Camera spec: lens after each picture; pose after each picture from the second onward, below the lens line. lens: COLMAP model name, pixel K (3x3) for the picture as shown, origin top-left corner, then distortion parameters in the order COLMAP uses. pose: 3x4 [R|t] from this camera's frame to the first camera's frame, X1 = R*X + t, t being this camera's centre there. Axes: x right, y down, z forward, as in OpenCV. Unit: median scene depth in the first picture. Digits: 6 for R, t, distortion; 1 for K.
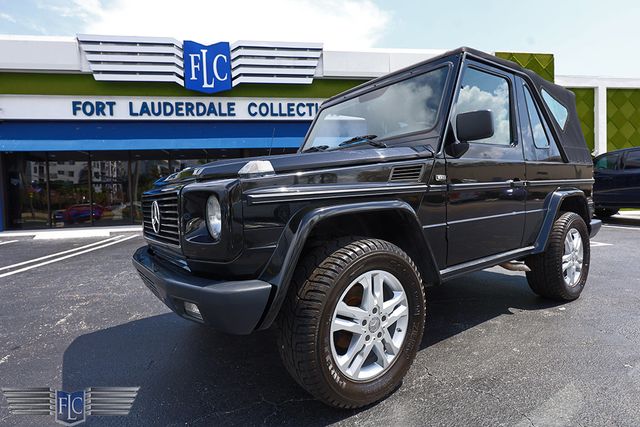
lens RADIAL K [[352.1, 0, 319.0], [0, 352.1, 209.9], [0, 0, 1]] dist [0.000820, 0.000885]
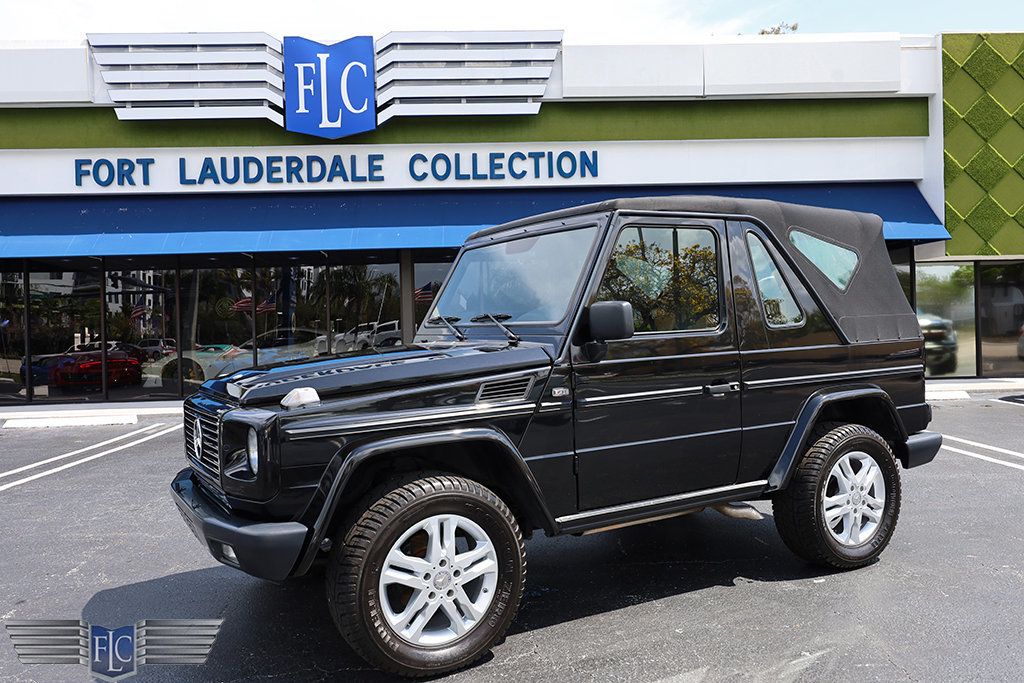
lens RADIAL K [[820.8, 0, 513.5], [0, 820.8, 334.8], [0, 0, 1]] dist [-0.002683, 0.006788]
pose [[0.994319, 0.007855, -0.106146, 0.069619], [-0.010447, 0.999660, -0.023891, -0.027728], [0.105923, 0.024865, 0.994063, -0.122610]]
